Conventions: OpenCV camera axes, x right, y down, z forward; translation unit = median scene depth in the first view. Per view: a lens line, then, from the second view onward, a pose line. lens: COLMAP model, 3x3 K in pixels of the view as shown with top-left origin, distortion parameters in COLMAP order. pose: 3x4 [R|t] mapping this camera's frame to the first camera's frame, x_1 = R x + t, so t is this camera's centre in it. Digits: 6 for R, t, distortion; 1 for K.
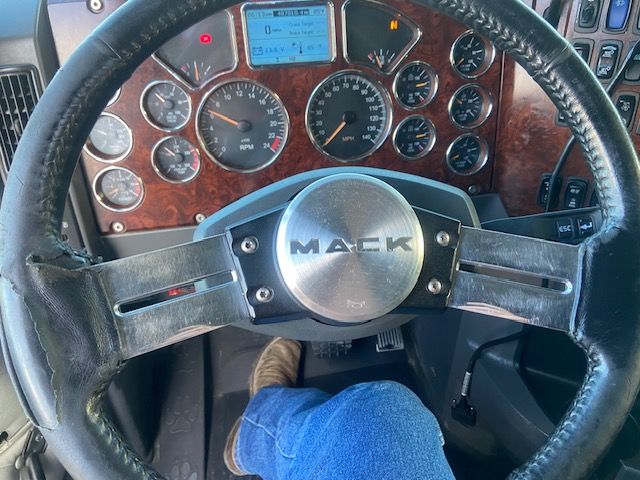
lens RADIAL K [[489.3, 0, 323.9], [0, 489.3, 237.1], [0, 0, 1]] dist [0.144039, -0.194606]
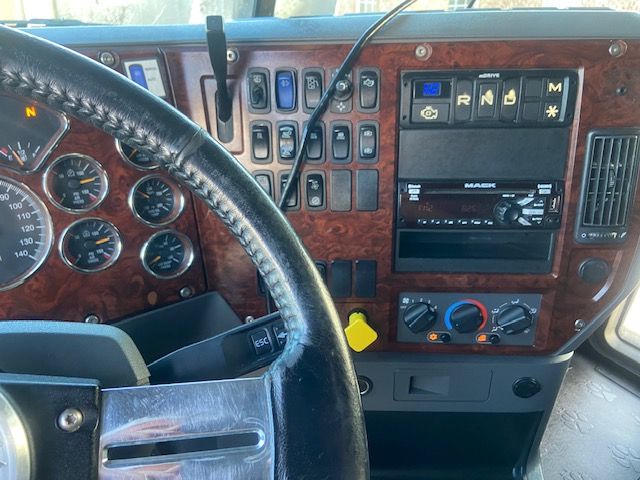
lens RADIAL K [[484.9, 0, 320.0], [0, 484.9, 240.0], [0, 0, 1]] dist [0.119565, -0.143957]
pose [[0.895691, -0.151049, 0.418237, 0.187528], [0.209198, 0.973093, -0.096577, -0.060087], [-0.392396, 0.173997, 0.903189, 0.153476]]
